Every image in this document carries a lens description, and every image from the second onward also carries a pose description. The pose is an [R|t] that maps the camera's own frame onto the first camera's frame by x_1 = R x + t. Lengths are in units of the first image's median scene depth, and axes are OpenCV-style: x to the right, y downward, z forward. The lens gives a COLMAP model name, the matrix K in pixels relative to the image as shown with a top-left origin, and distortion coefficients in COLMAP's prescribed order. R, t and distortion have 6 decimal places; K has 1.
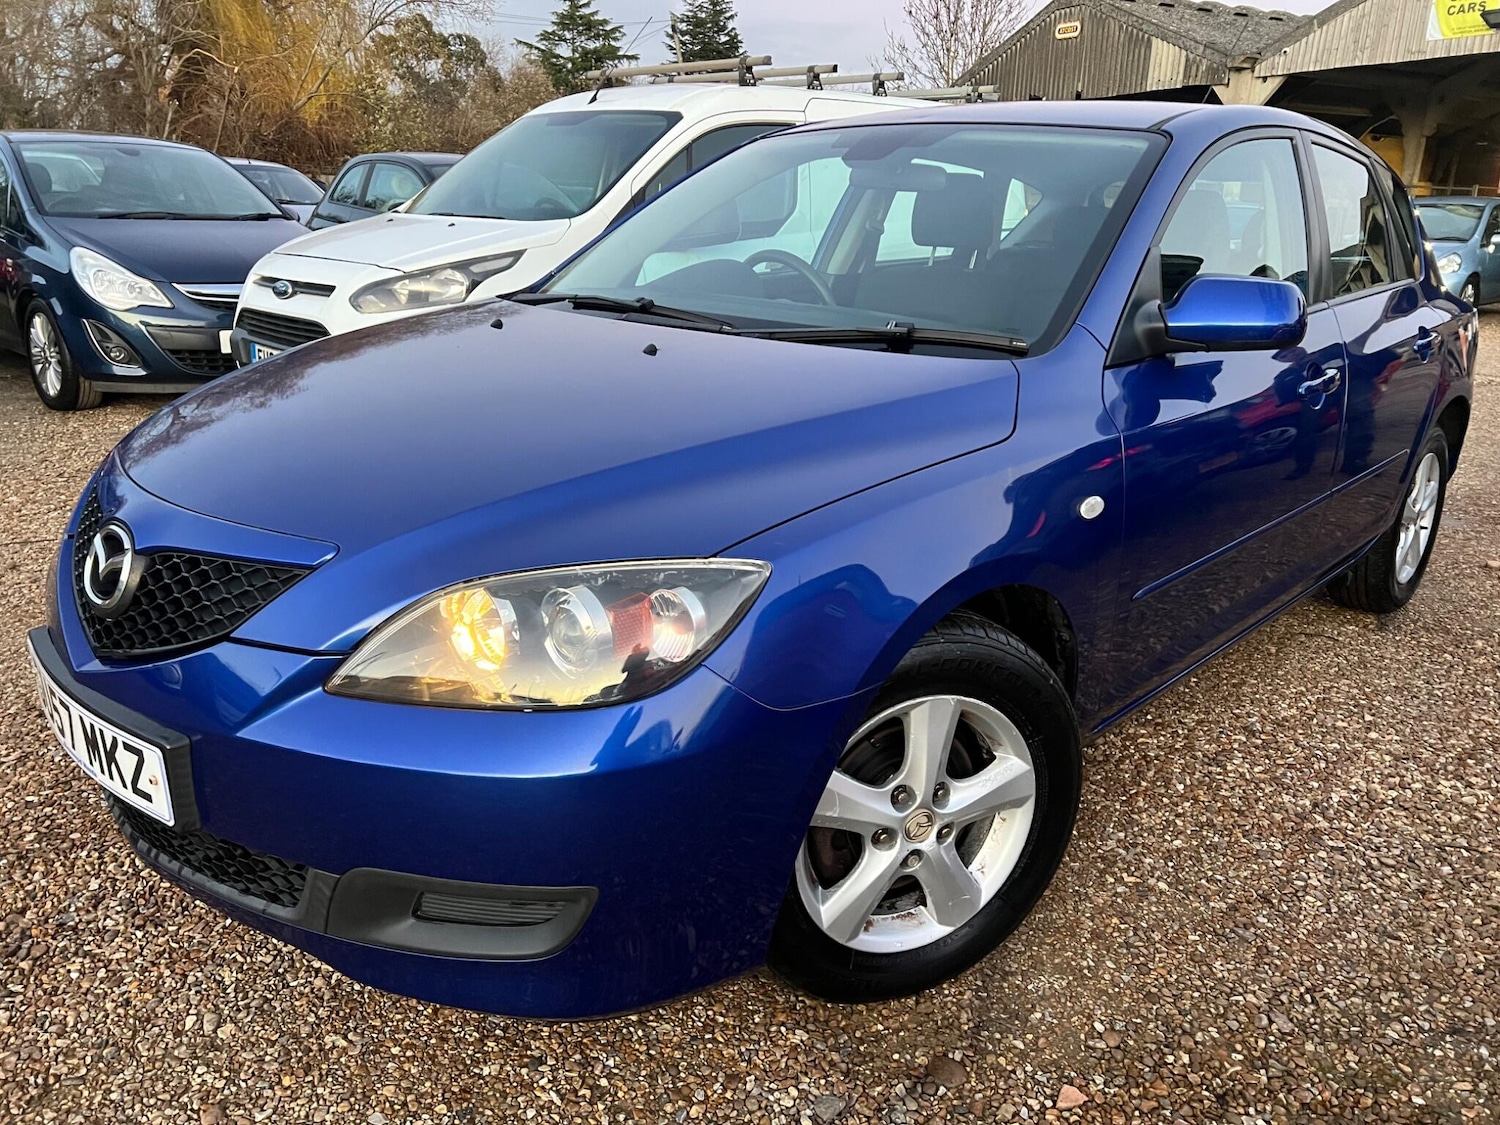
lens RADIAL K [[1096.5, 0, 739.7], [0, 1096.5, 550.7], [0, 0, 1]] dist [0.055770, -0.057090]
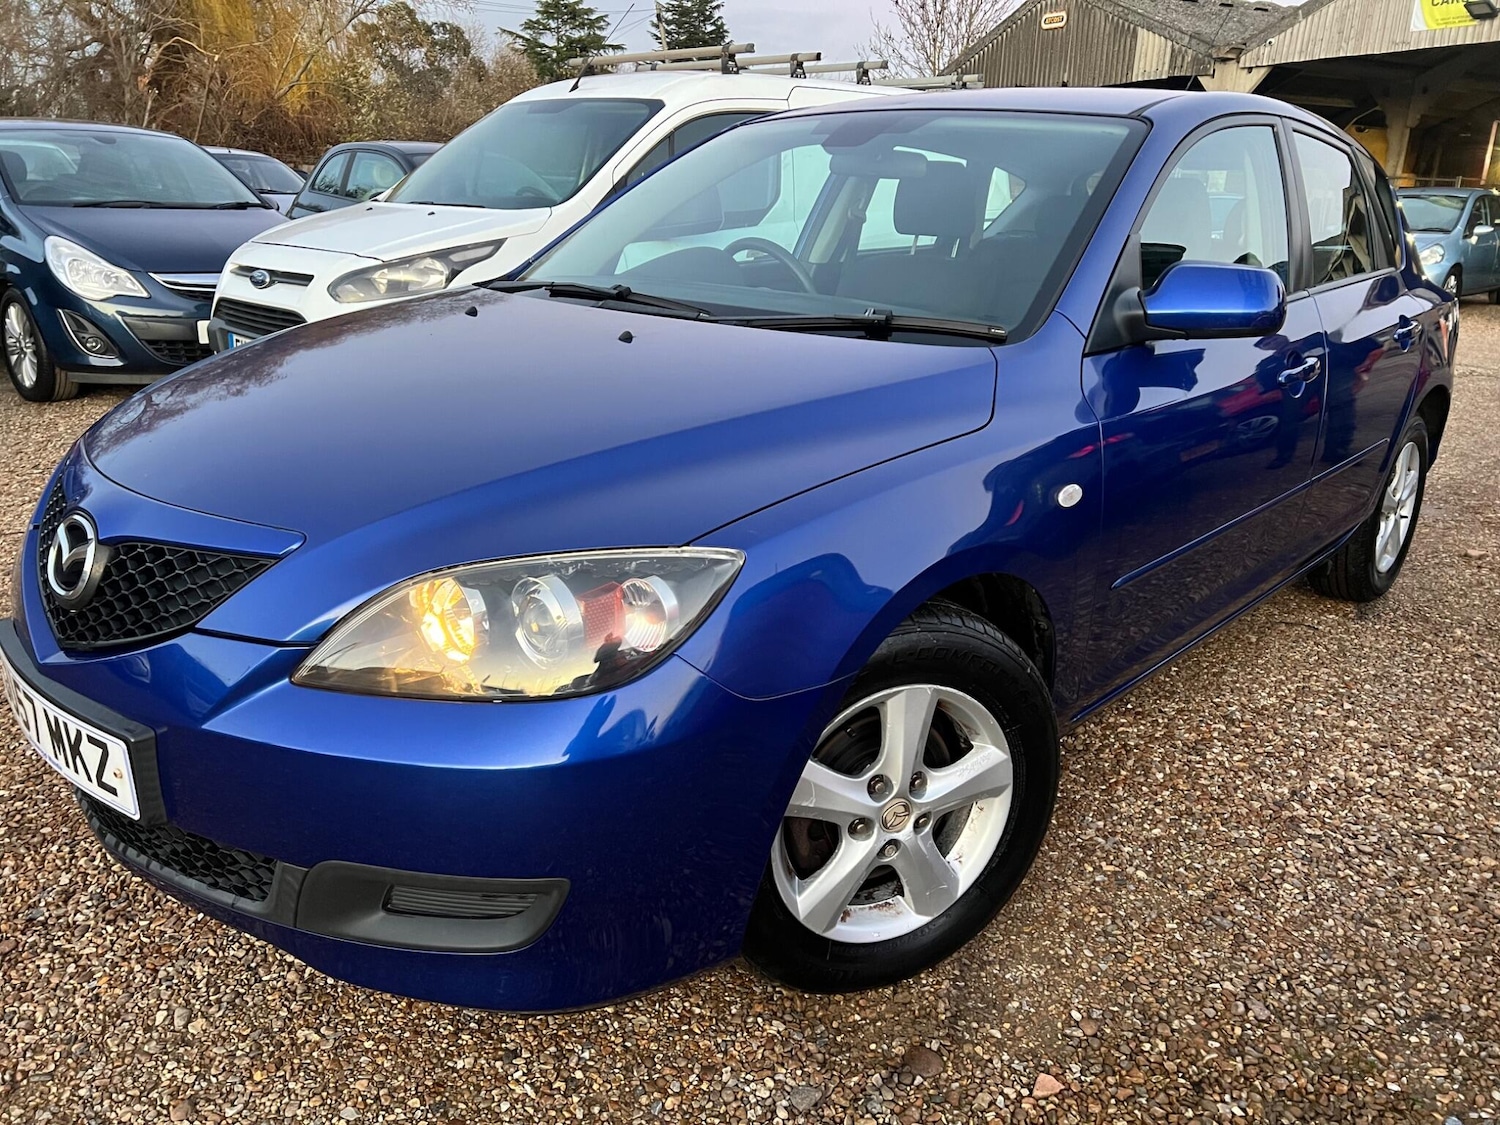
lens RADIAL K [[1096.5, 0, 739.5], [0, 1096.5, 553.6], [0, 0, 1]] dist [0.055770, -0.057090]
pose [[0.999935, -0.002401, 0.011115, 0.009665], [0.002293, 0.999950, 0.009738, 0.002615], [-0.011138, -0.009712, 0.999891, 0.007882]]
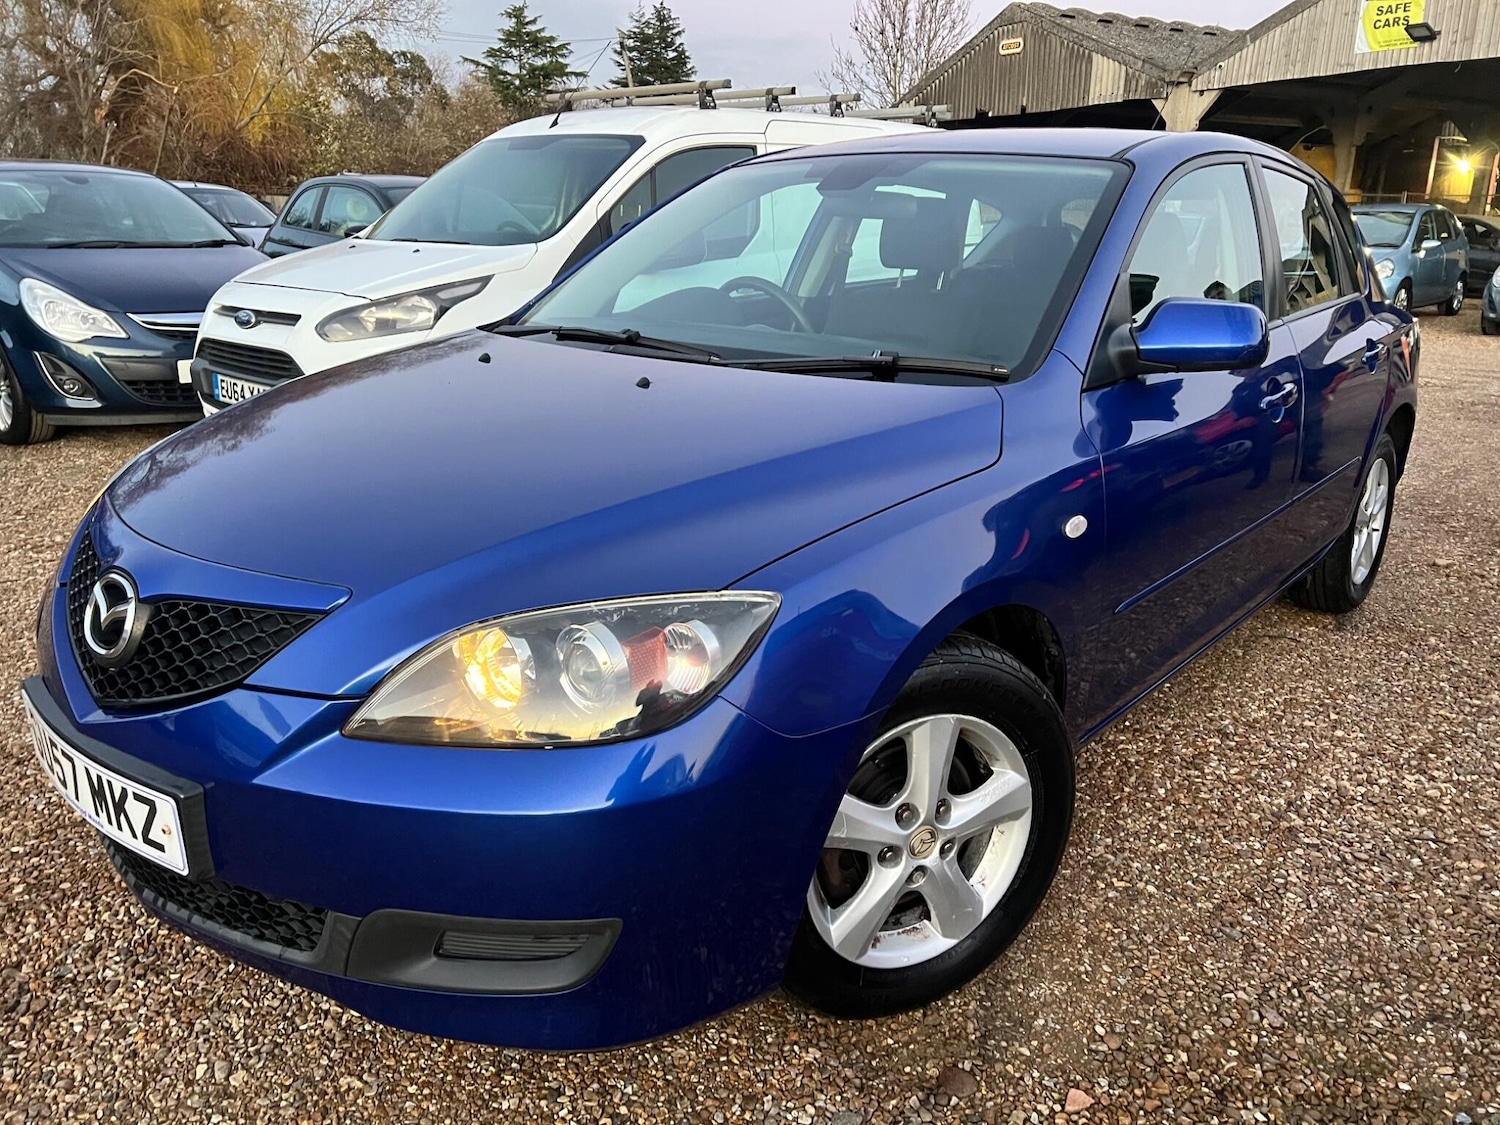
lens RADIAL K [[1096.5, 0, 754.5], [0, 1096.5, 549.9], [0, 0, 1]] dist [0.055770, -0.057090]
pose [[0.998409, -0.028087, 0.048885, -0.032322], [0.028662, 0.999527, -0.011106, -0.014117], [-0.048550, 0.012489, 0.998743, -0.019390]]
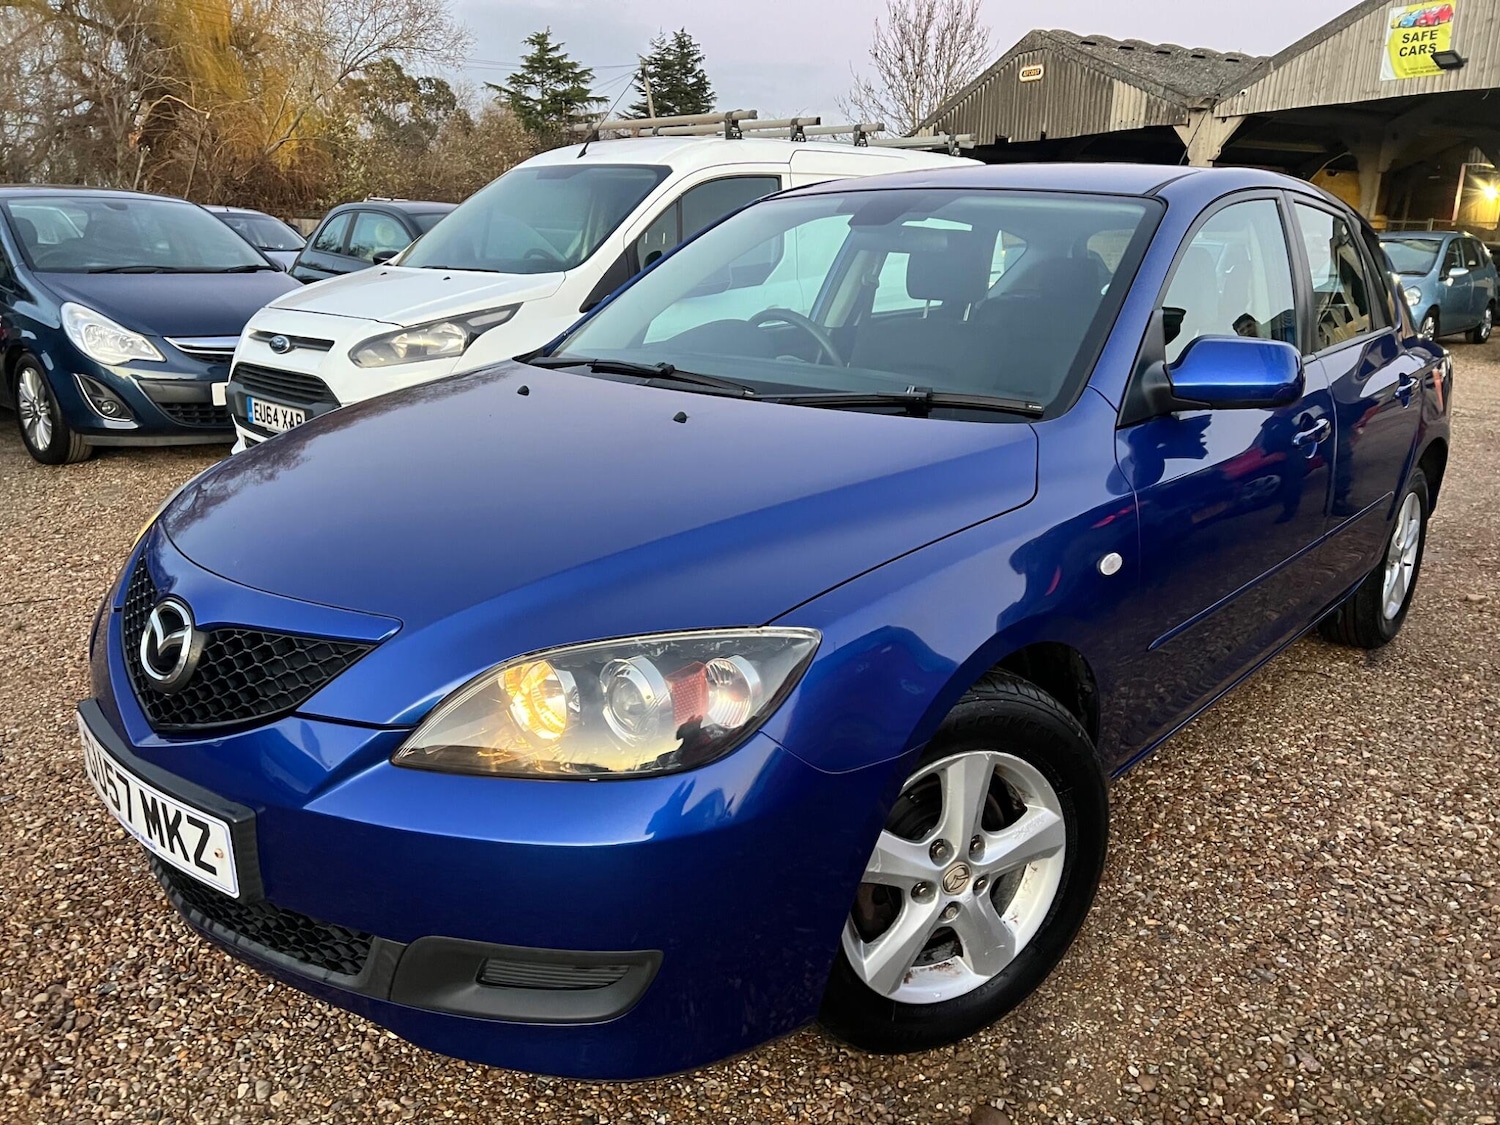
lens RADIAL K [[1096.5, 0, 738.0], [0, 1096.5, 552.8], [0, 0, 1]] dist [0.055770, -0.057090]
pose [[0.999621, -0.016301, 0.022188, -0.052300], [0.016932, 0.999449, -0.028556, -0.024789], [-0.021710, 0.028921, 0.999346, -0.030143]]
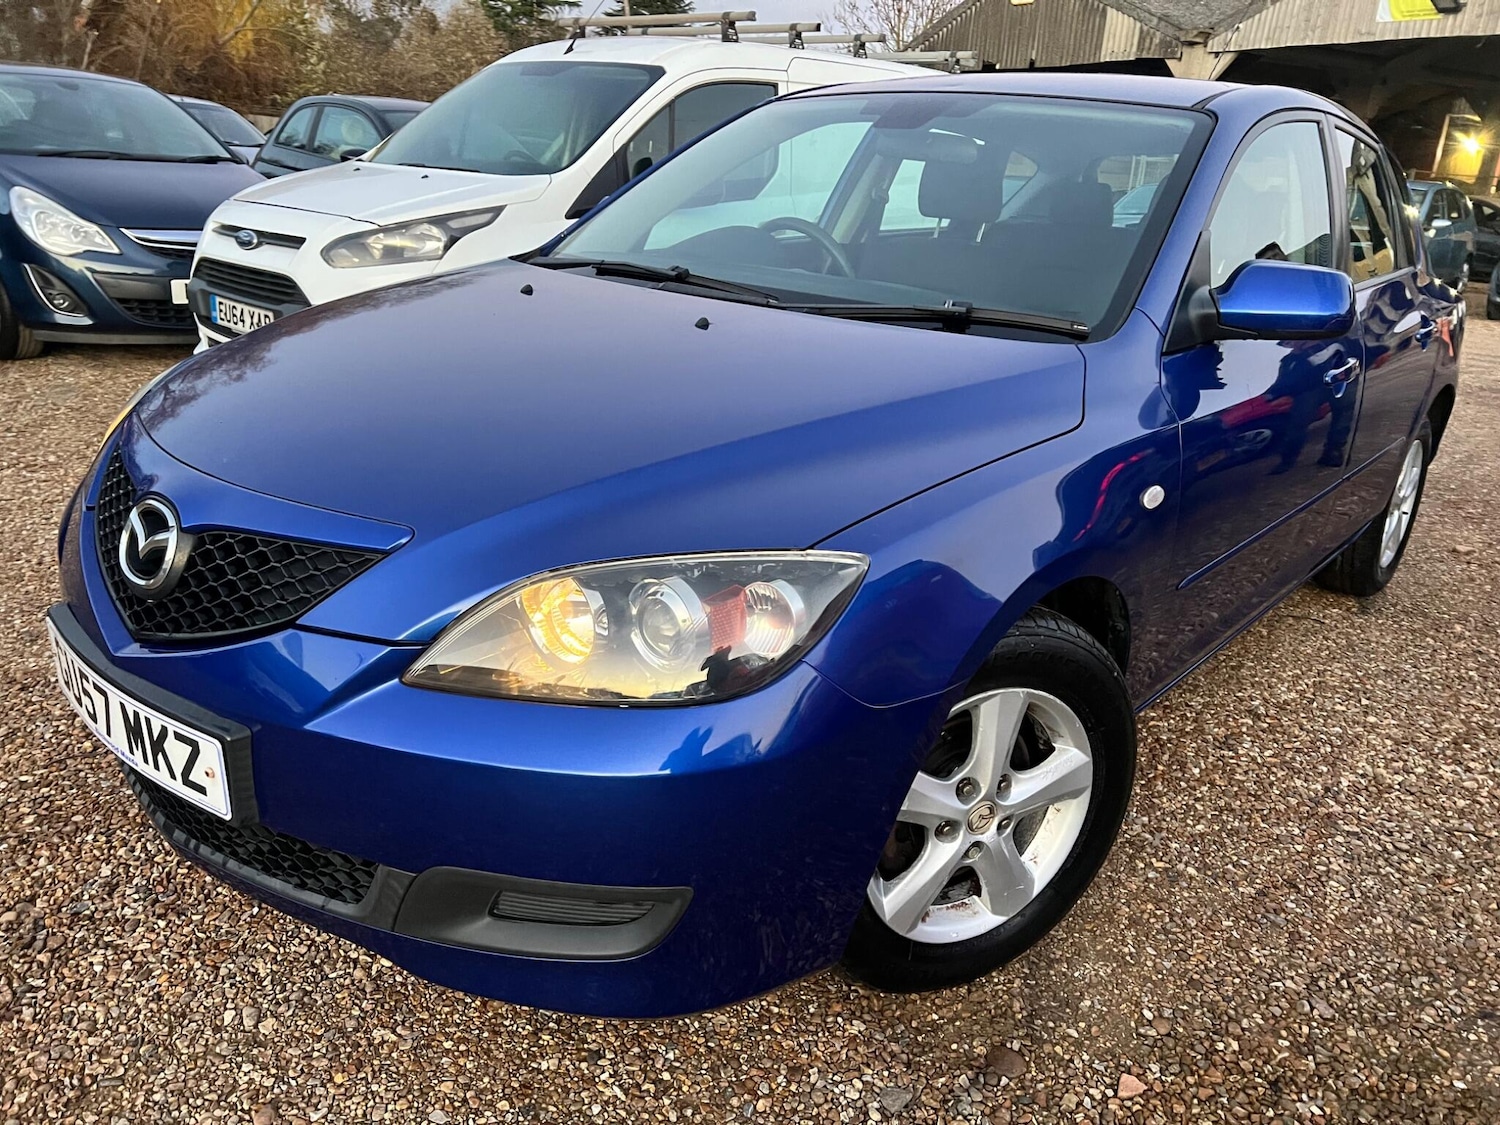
lens RADIAL K [[1096.5, 0, 735.3], [0, 1096.5, 561.3], [0, 0, 1]] dist [0.055770, -0.057090]
pose [[0.998318, 0.015469, 0.055874, -0.104108], [-0.017834, 0.998955, 0.042075, -0.016149], [-0.055165, -0.043001, 0.997551, 0.030135]]
